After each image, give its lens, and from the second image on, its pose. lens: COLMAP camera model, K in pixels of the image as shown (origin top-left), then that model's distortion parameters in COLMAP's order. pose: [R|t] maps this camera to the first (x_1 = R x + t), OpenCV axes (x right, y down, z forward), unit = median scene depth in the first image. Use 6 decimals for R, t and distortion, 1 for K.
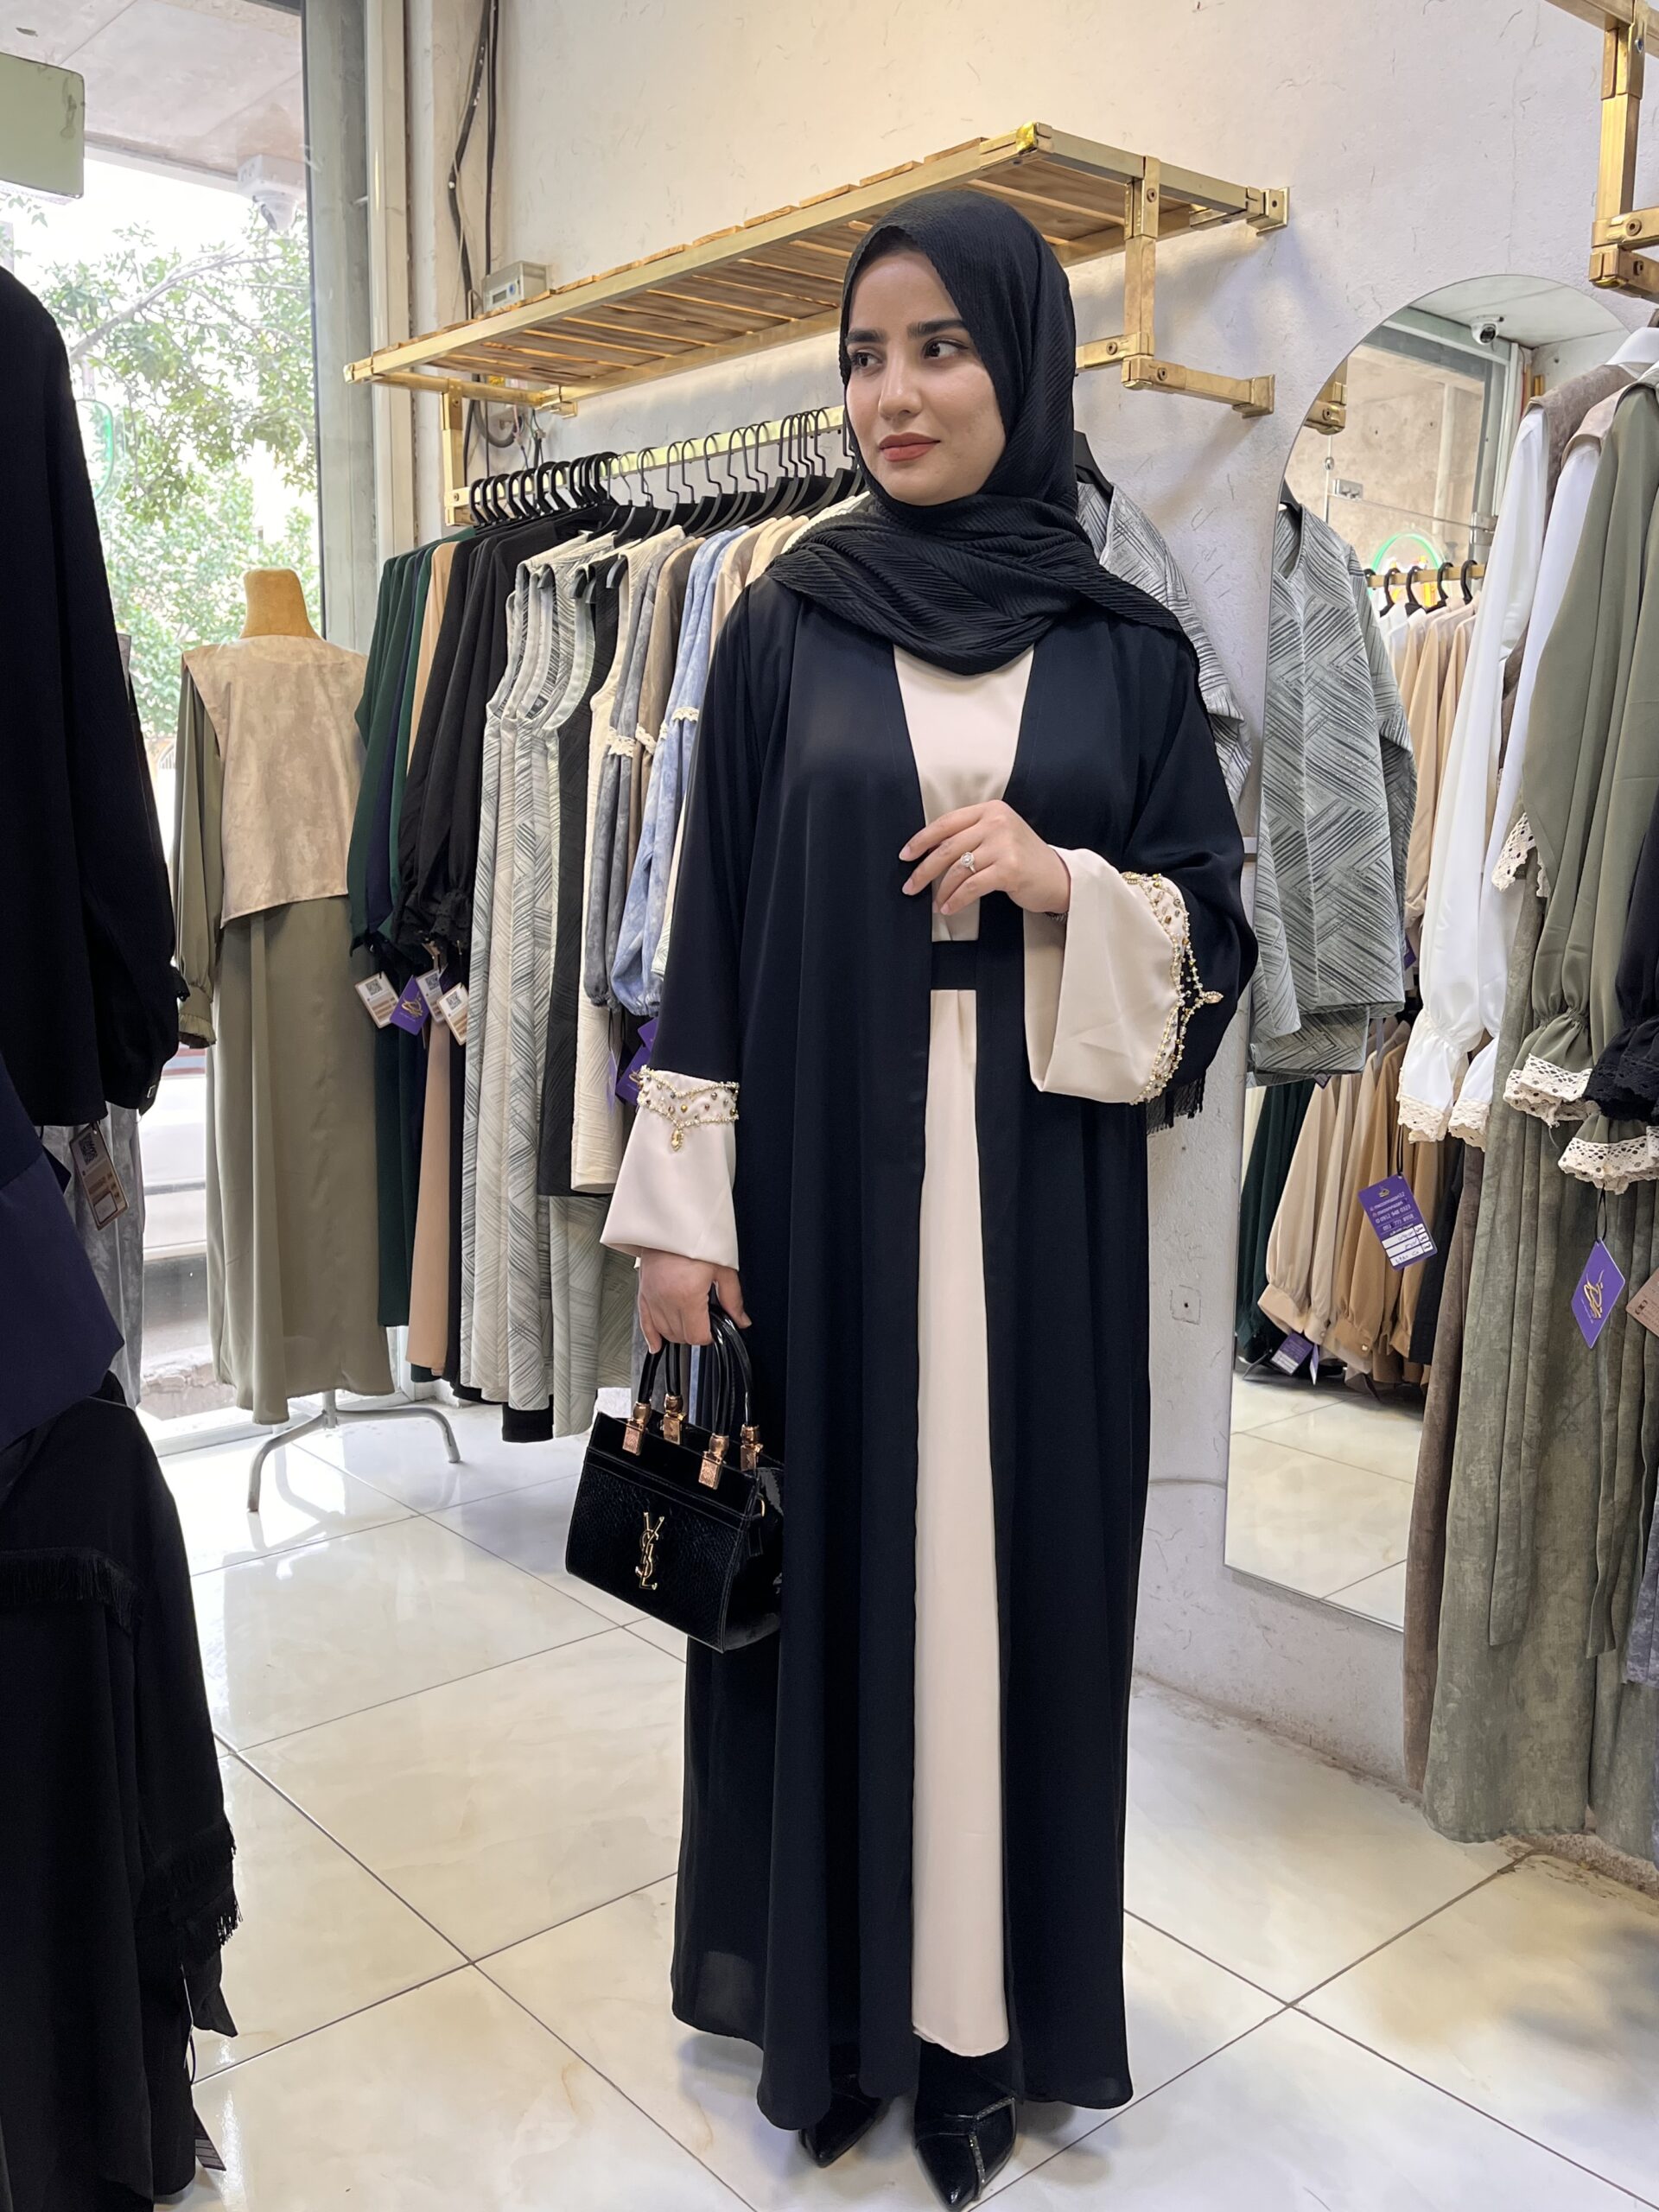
lens RADIAL K [[1961.1, 0, 810.1], [0, 1961.1, 1091.9], [0, 0, 1]] dist [0.055219, -0.060360]
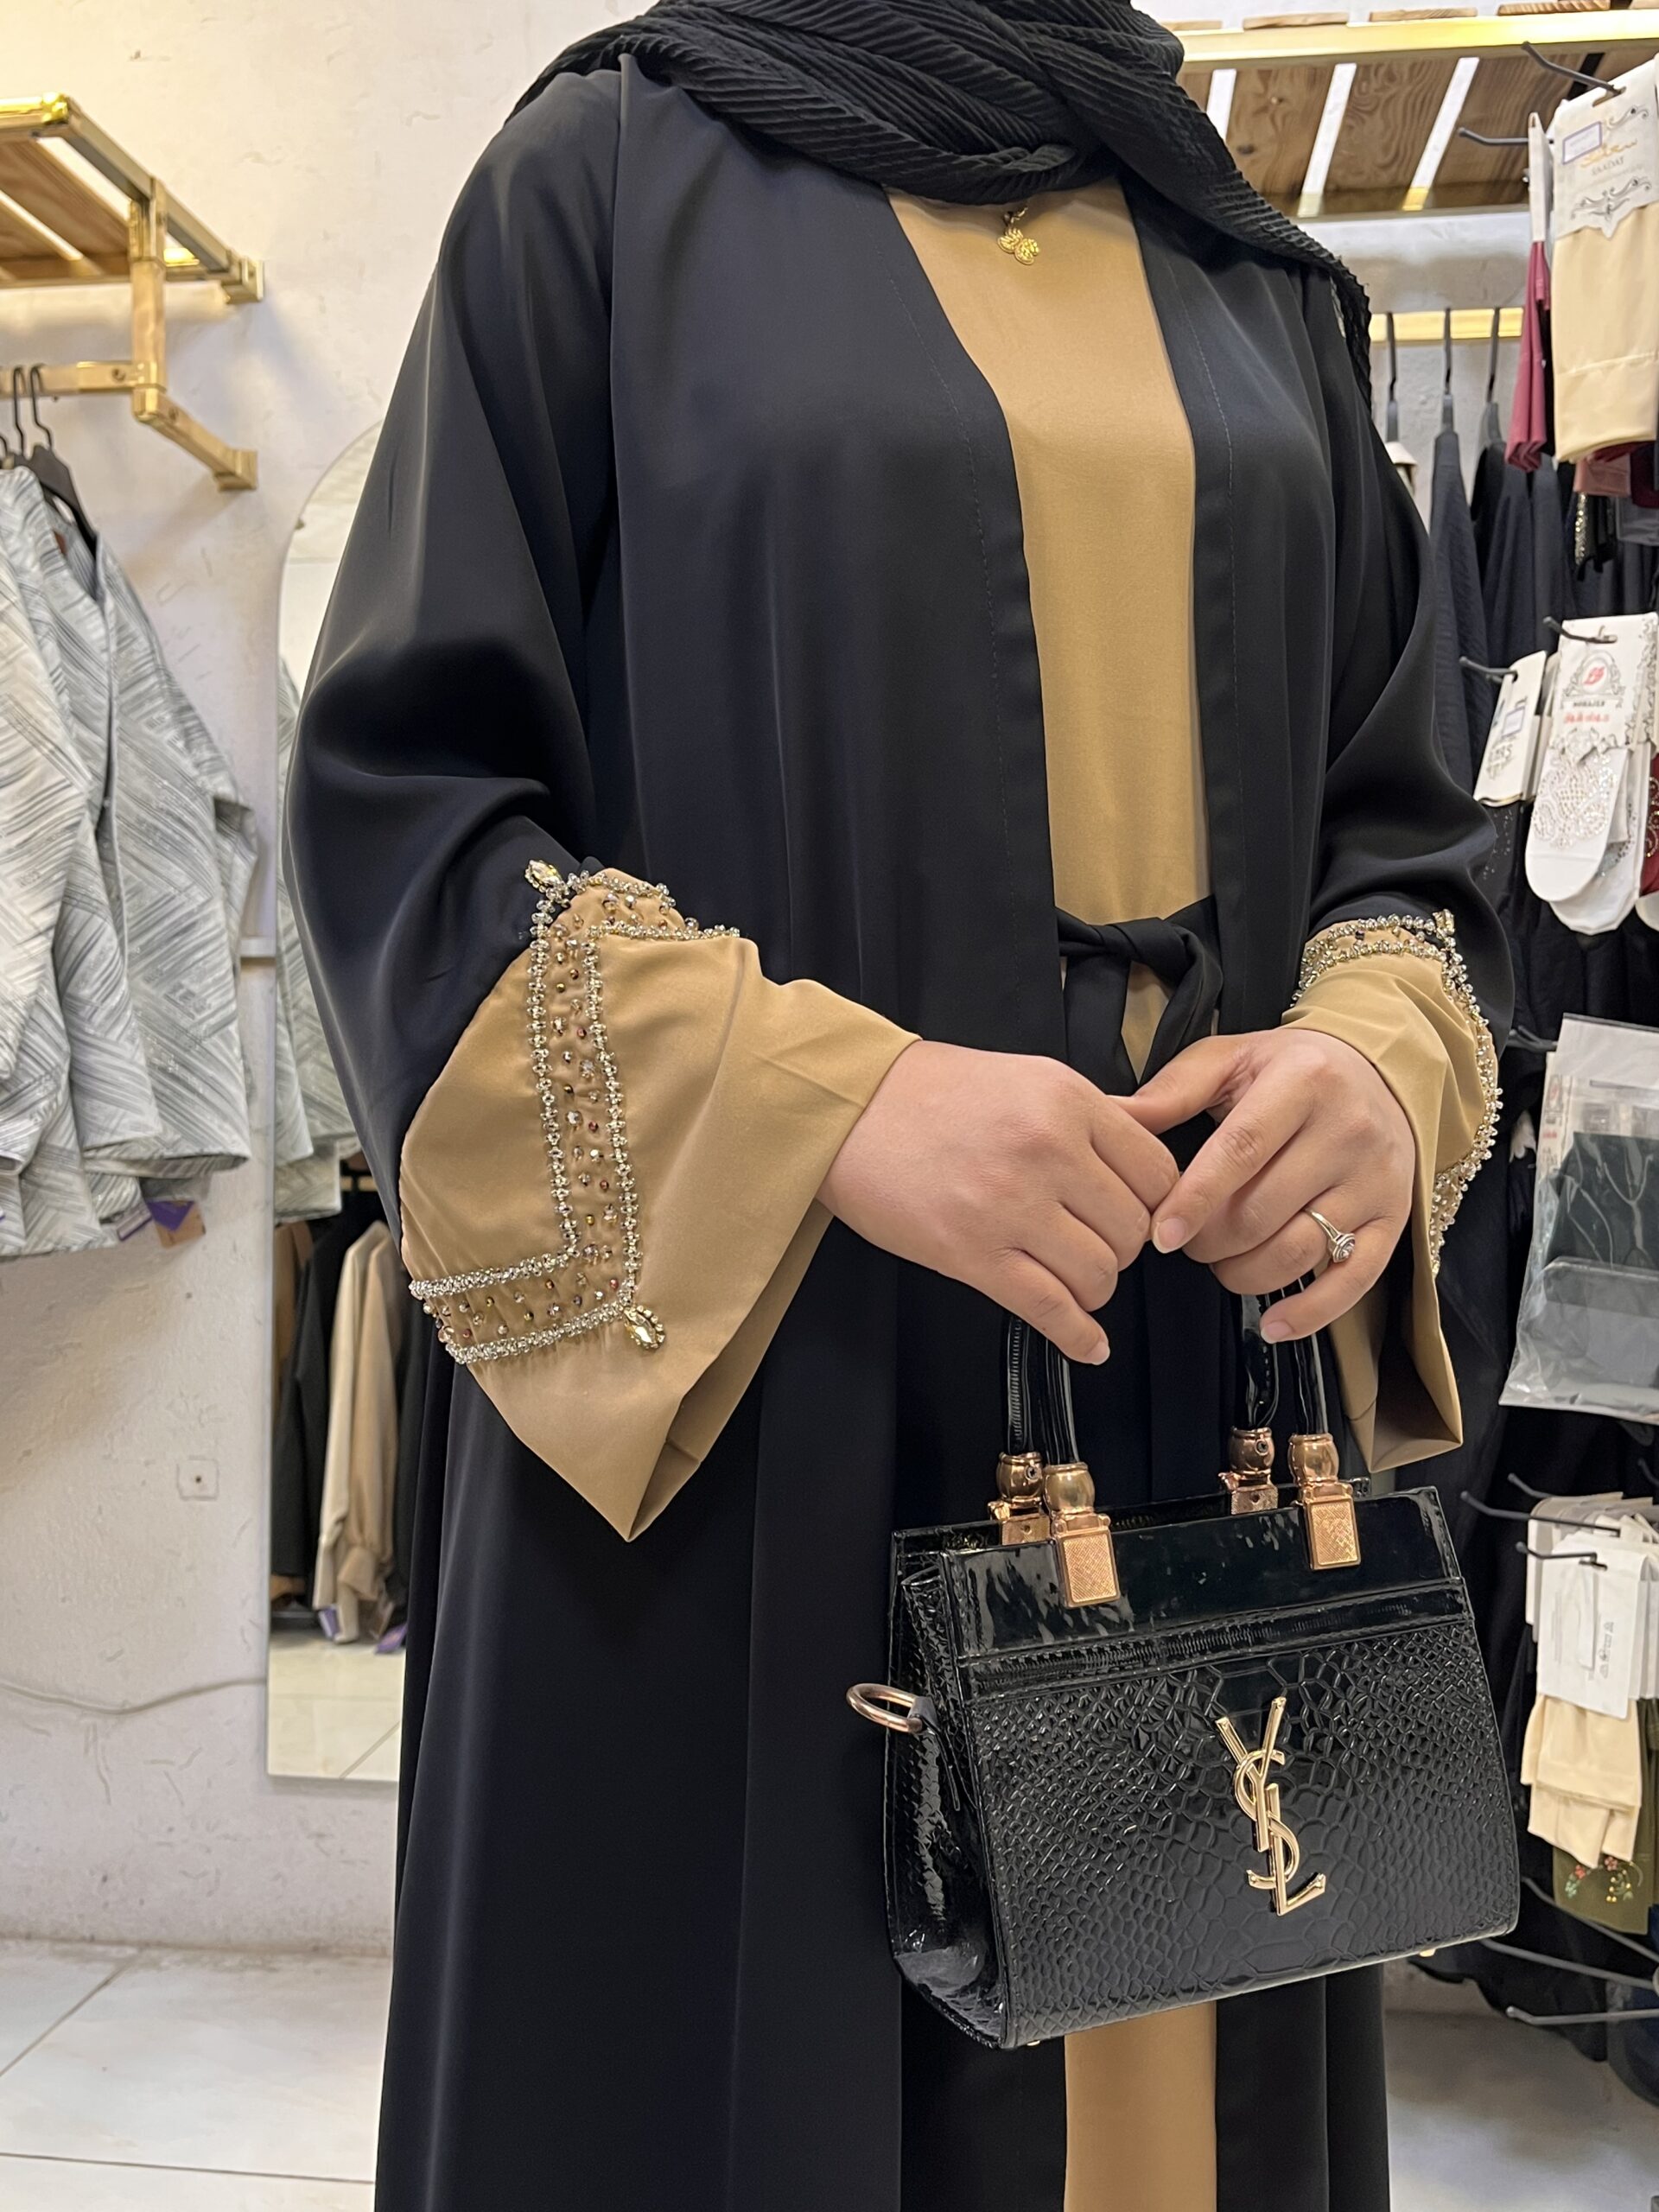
lens RADIAL K [[2108.8, 0, 843.5], [0, 2108.8, 1128.8], [0, 0, 1]] dist [0.020451, 0.000000]
pose [[0.740196, -0.011247, 0.672297, -0.225632], [0.098648, 0.990857, -0.092035, 0.071485], [-0.665115, 0.134445, 0.734538, 0.117349]]
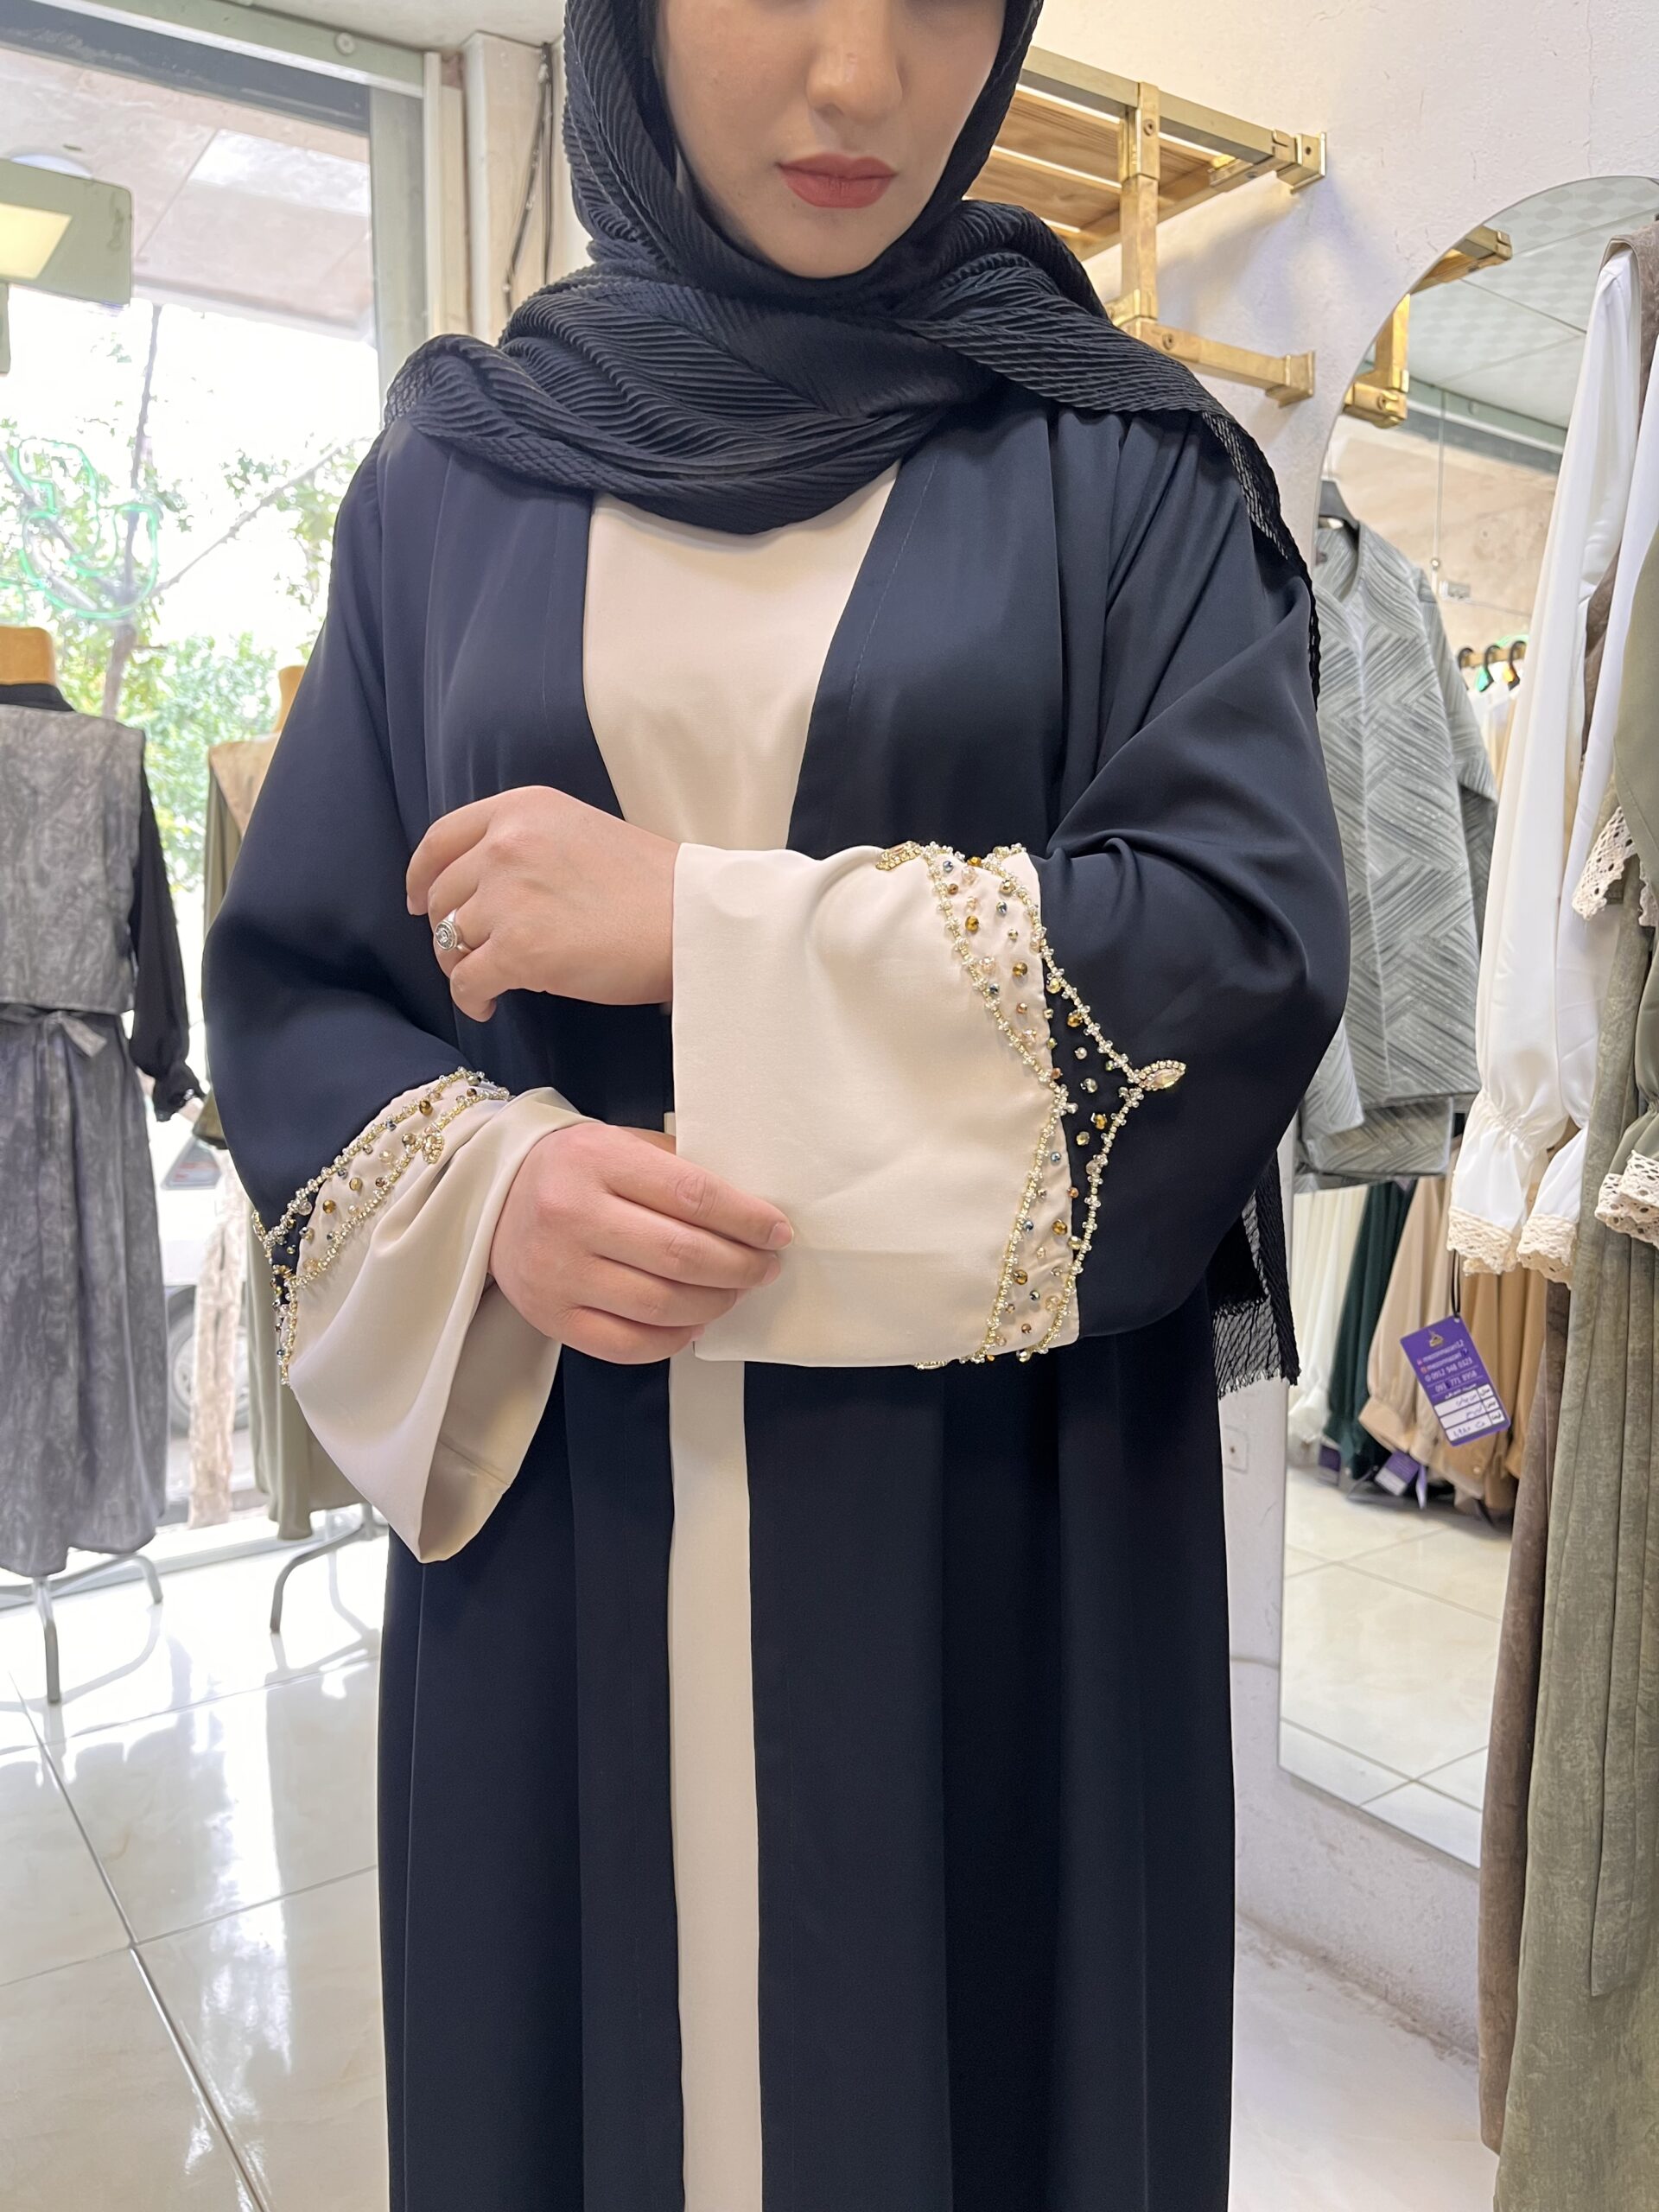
lens RADIAL K [[1683.5, 0, 830.1], [0, 1683.5, 1114.5], [0, 0, 1]] dist [0.062063, -0.080565]
pose [[0.994230, -0.004660, -0.107172, 0.100864], [-0.000063, 0.999030, -0.044031, -0.004051], [0.107273, 0.043784, 0.993265, 0.256180]]
